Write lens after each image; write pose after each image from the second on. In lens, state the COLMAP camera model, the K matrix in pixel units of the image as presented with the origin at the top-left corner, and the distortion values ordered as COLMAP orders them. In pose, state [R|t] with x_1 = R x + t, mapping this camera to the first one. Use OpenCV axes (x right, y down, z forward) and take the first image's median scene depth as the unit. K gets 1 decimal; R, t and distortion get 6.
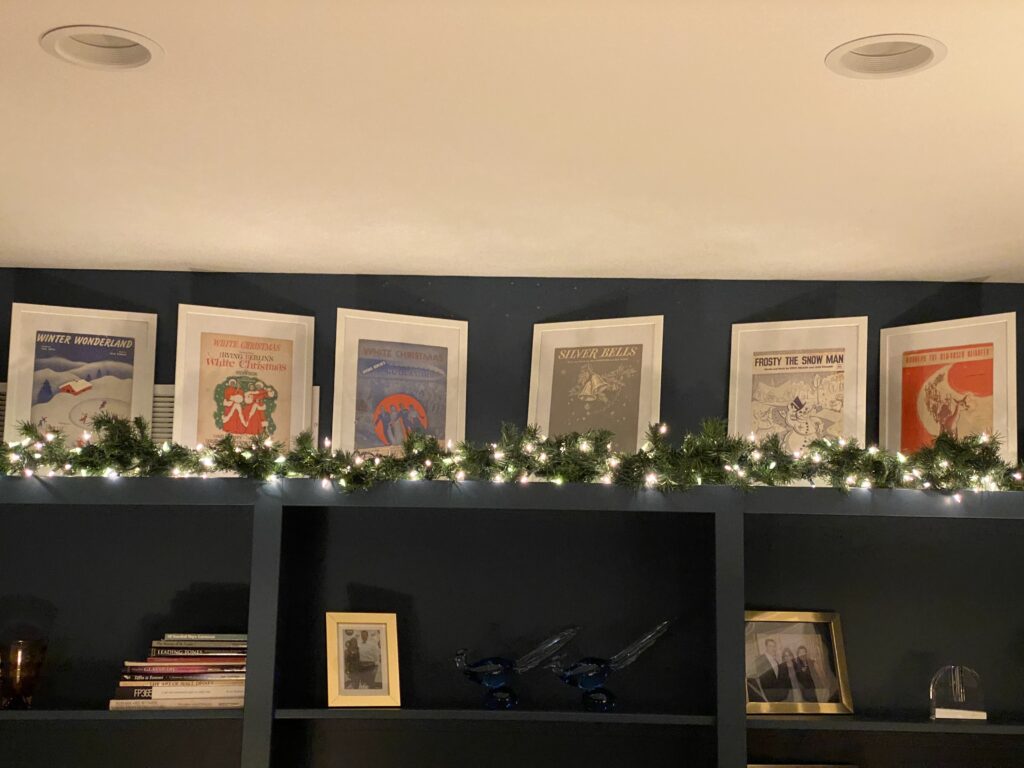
lens RADIAL K [[1471.9, 0, 514.3], [0, 1471.9, 371.7], [0, 0, 1]] dist [0.097803, 0.000000]
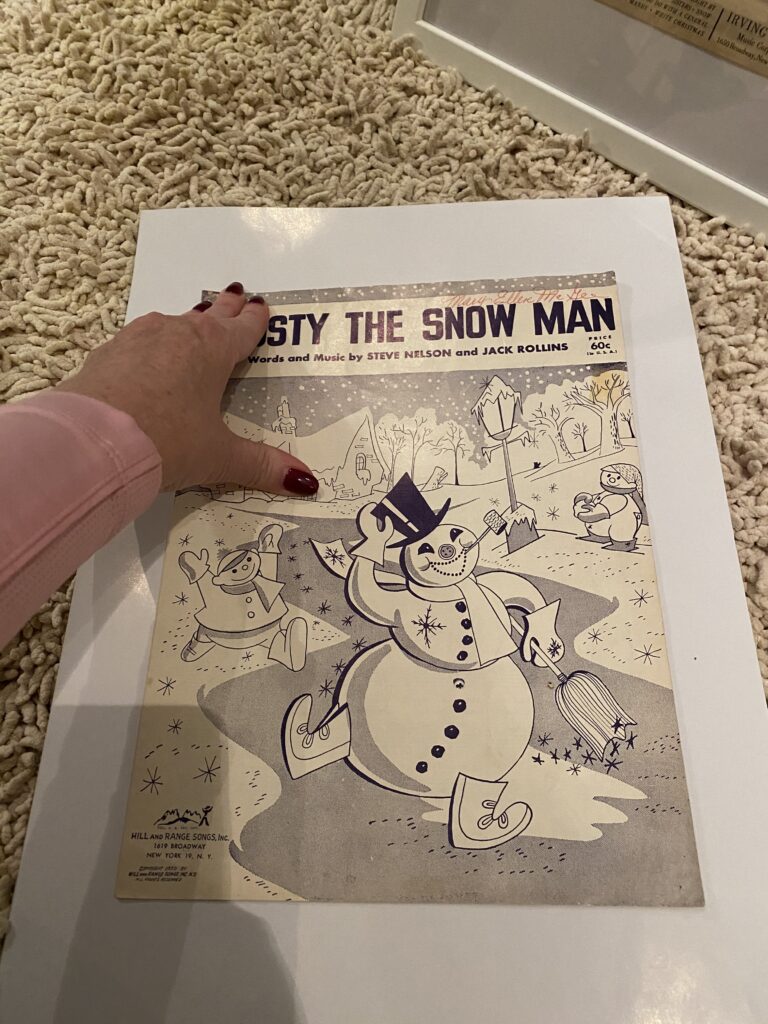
lens RADIAL K [[781.1, 0, 378.0], [0, 781.1, 510.1], [0, 0, 1]] dist [0.015541, -0.006628]
pose [[0.931642, 0.088837, 0.352350, 0.153139], [-0.028752, 0.984637, -0.172230, 0.040693], [-0.362237, 0.150326, 0.919884, 0.917827]]
